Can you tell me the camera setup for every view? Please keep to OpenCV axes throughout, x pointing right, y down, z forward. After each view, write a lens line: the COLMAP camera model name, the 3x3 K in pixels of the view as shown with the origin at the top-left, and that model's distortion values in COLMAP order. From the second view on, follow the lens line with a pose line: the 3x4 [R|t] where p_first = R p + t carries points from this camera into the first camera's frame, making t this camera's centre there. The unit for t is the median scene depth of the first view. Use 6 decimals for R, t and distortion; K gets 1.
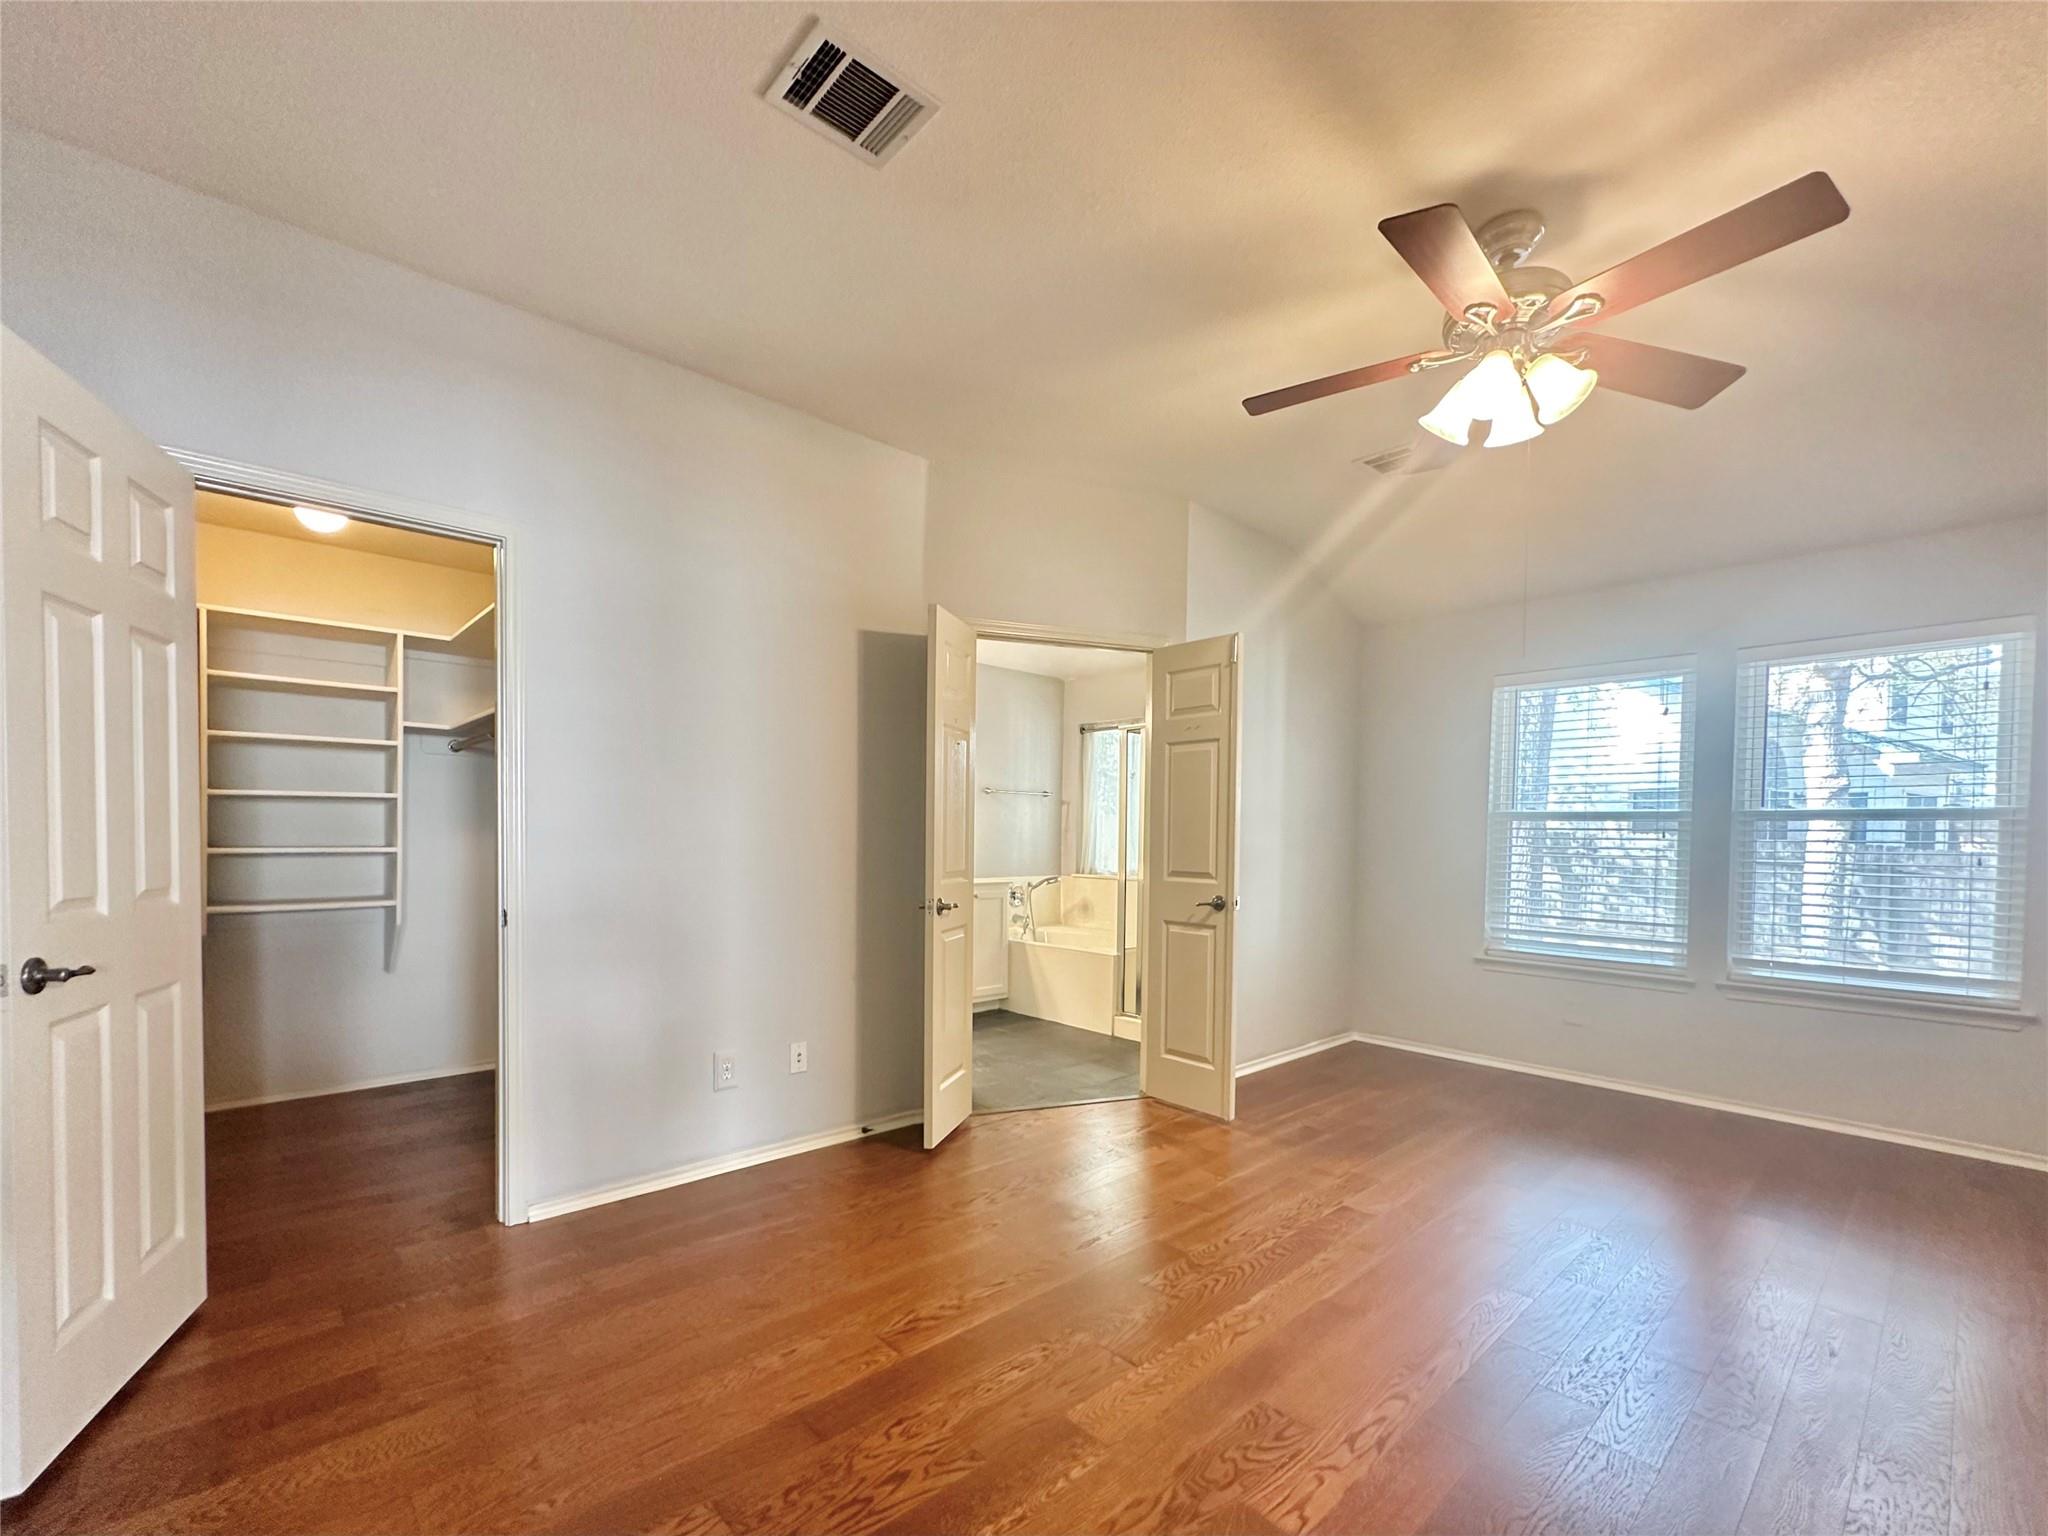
lens RADIAL K [[890.9, 0, 1025.6], [0, 890.9, 873.5], [0, 0, 1]] dist [-0.002027, 0.000082]
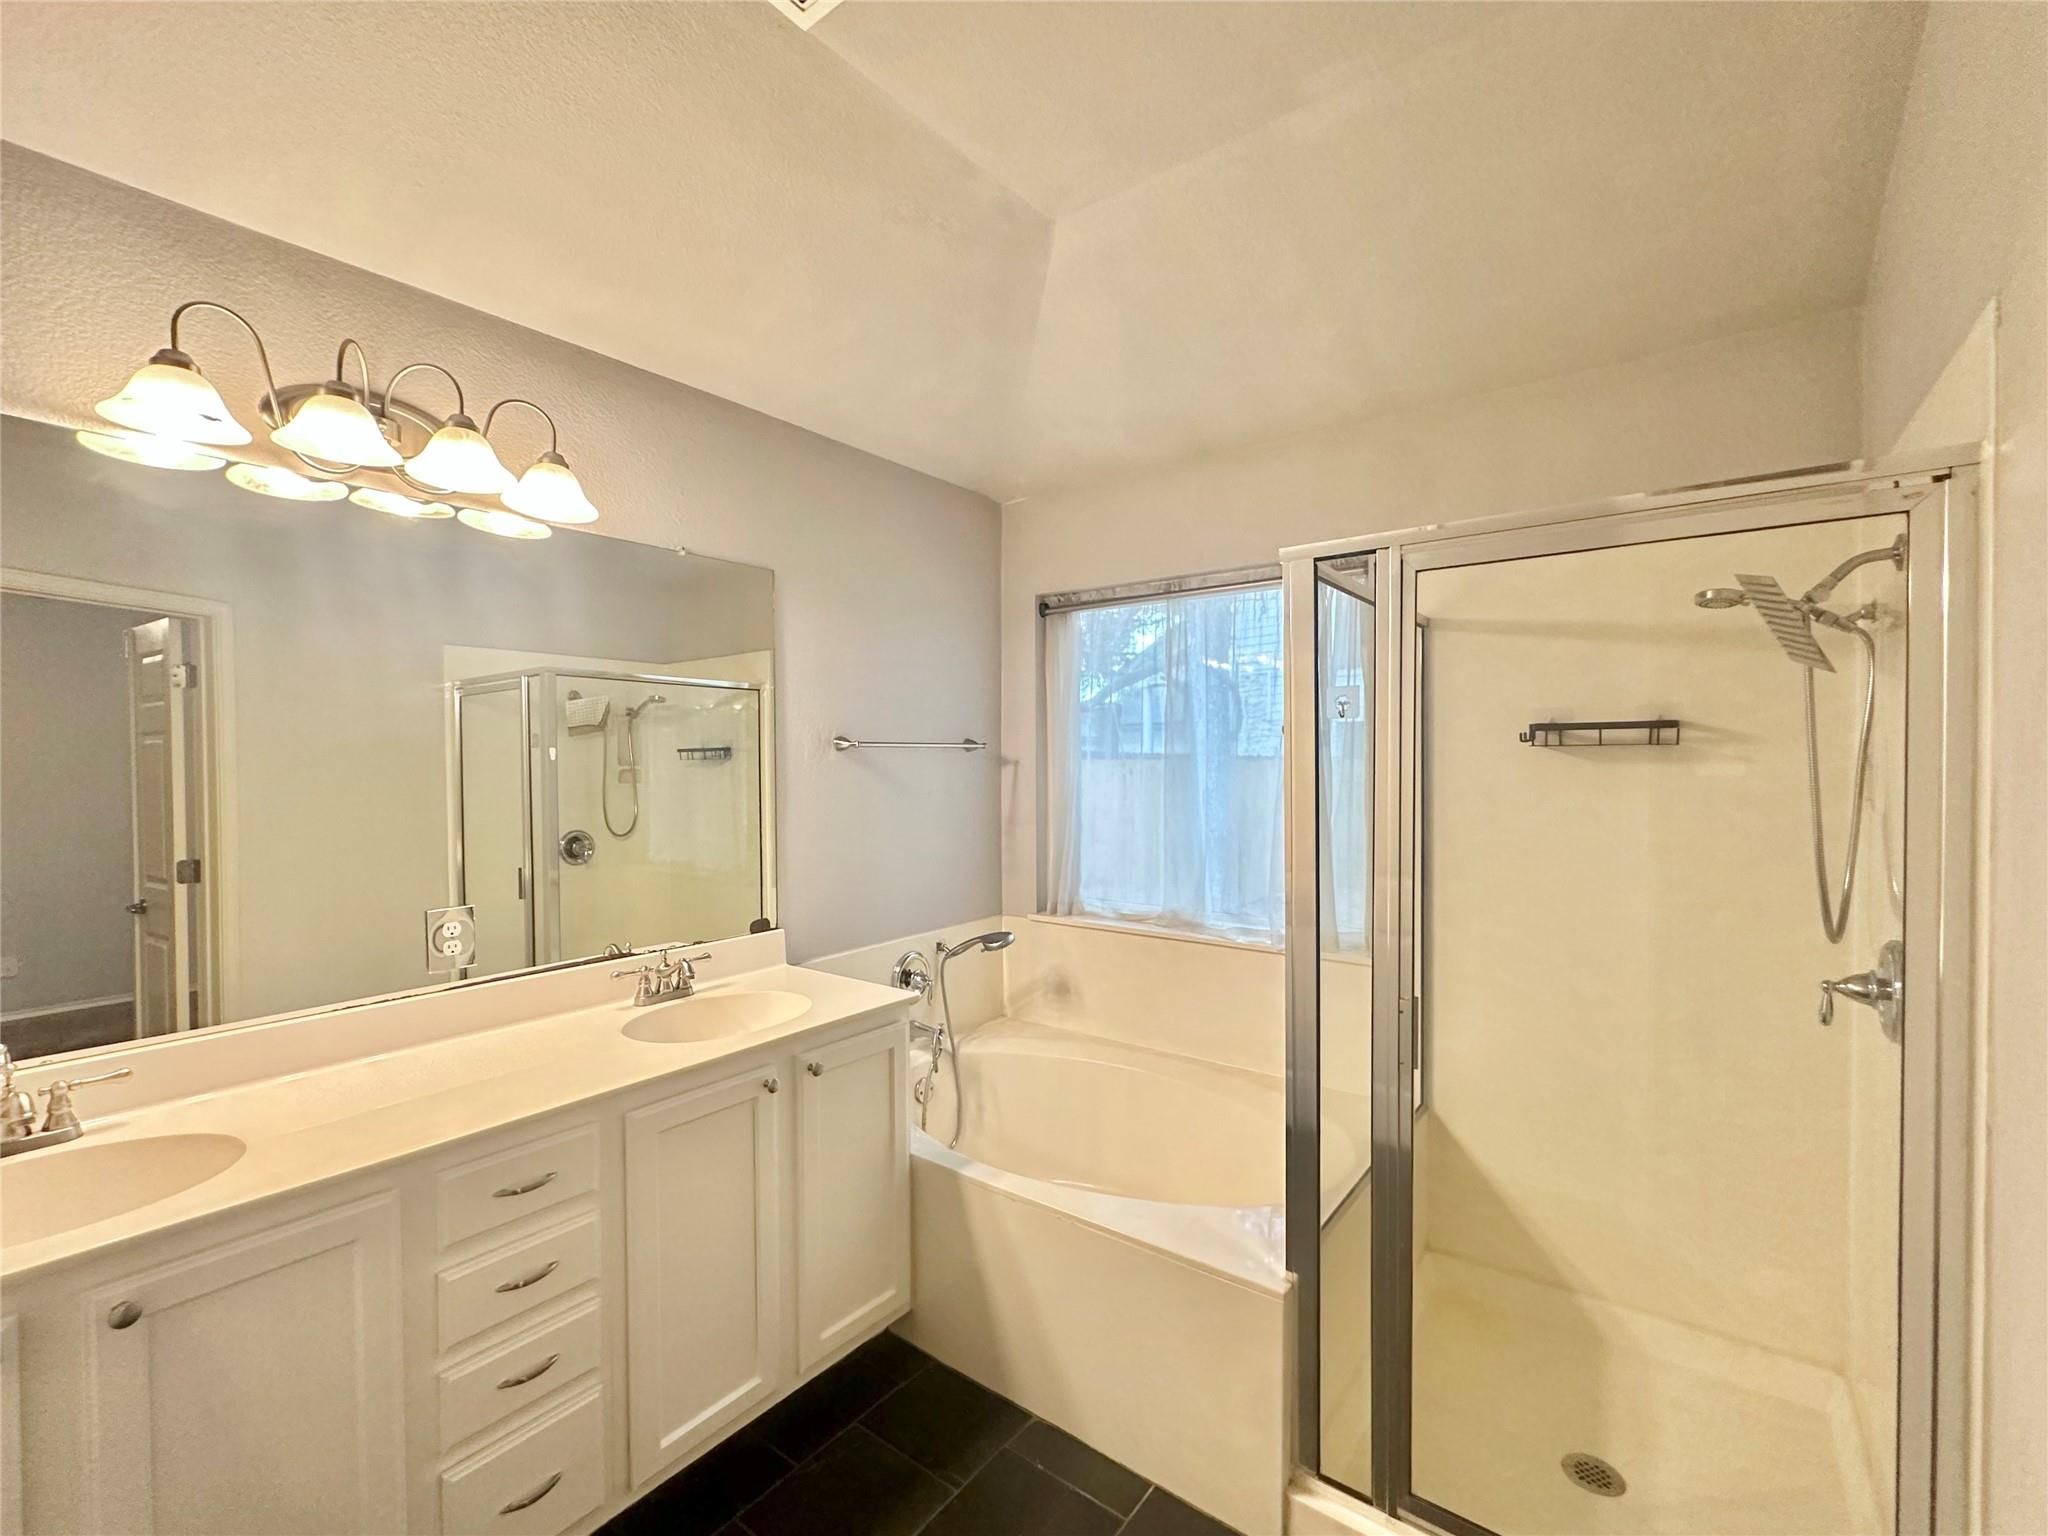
lens RADIAL K [[896.8, 0, 1071.2], [0, 896.8, 773.1], [0, 0, 1]] dist [0.003468, 0.000138]
pose [[0.976464, -0.020893, 0.214668, -0.042676], [0.026640, 0.999359, -0.023914, -0.101522], [-0.214031, 0.029070, 0.976394, 0.879011]]
